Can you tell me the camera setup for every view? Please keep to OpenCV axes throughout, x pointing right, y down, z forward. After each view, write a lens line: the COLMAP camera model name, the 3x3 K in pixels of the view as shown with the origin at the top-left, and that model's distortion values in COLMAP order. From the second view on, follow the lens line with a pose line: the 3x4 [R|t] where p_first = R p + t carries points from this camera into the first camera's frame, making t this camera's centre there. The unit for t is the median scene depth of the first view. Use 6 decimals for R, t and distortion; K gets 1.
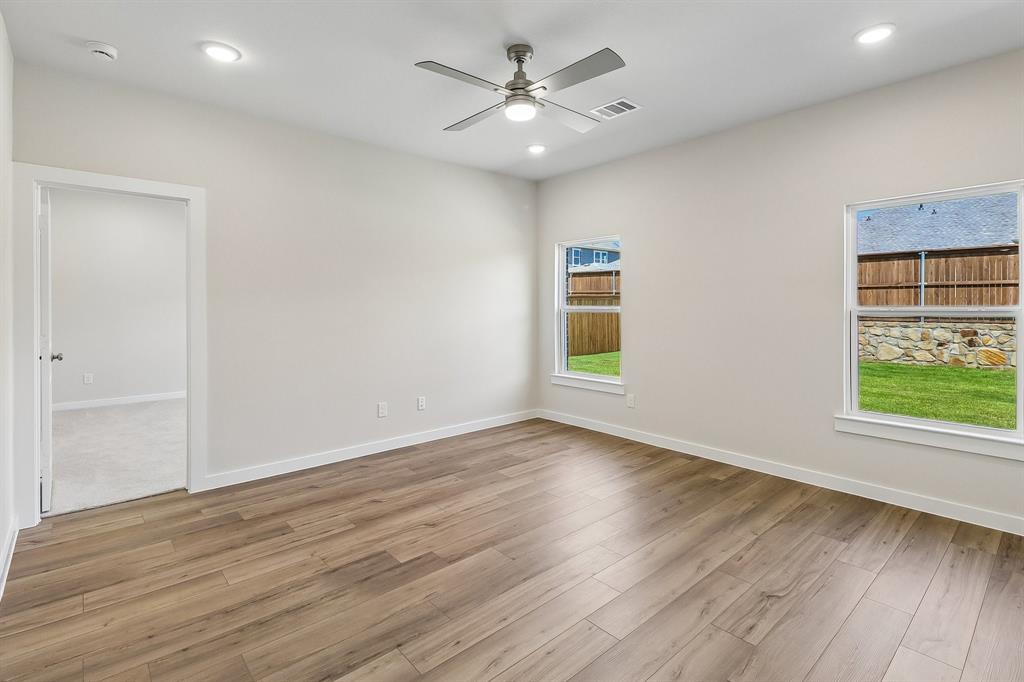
lens RADIAL K [[481.1, 0, 508.4], [0, 481.1, 306.3], [0, 0, 1]] dist [0.023342, -0.013455]
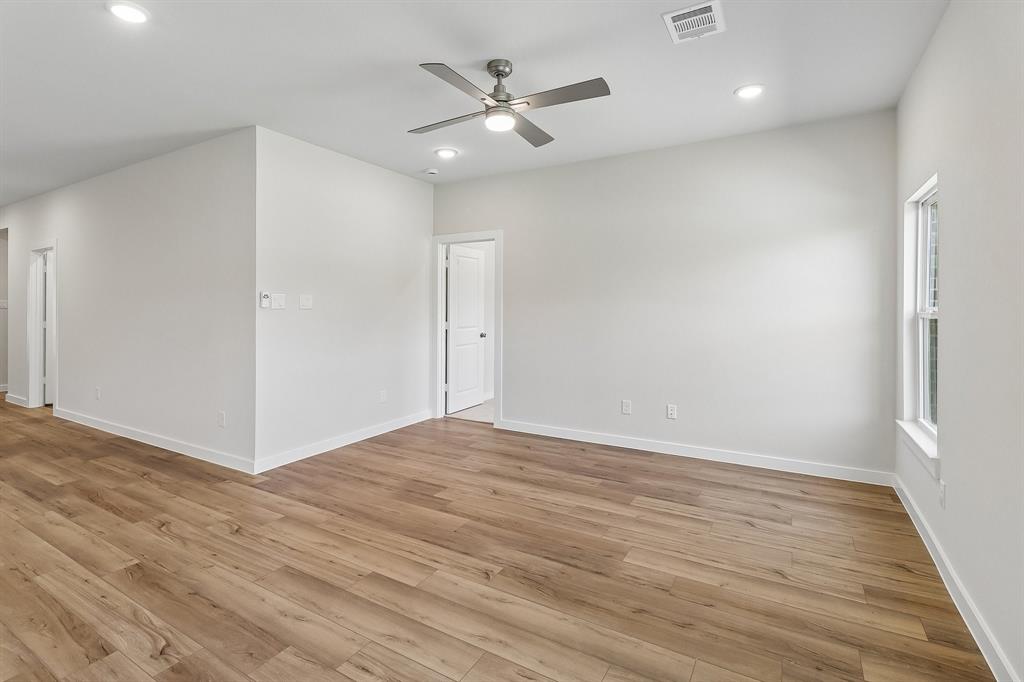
lens RADIAL K [[481.1, 0, 508.4], [0, 481.1, 306.3], [0, 0, 1]] dist [0.023342, -0.013455]
pose [[0.313959, 0.000381, -0.949436, 1.017297], [0.001293, 0.999999, 0.000829, -0.005548], [0.949436, -0.001488, 0.313958, 0.688967]]
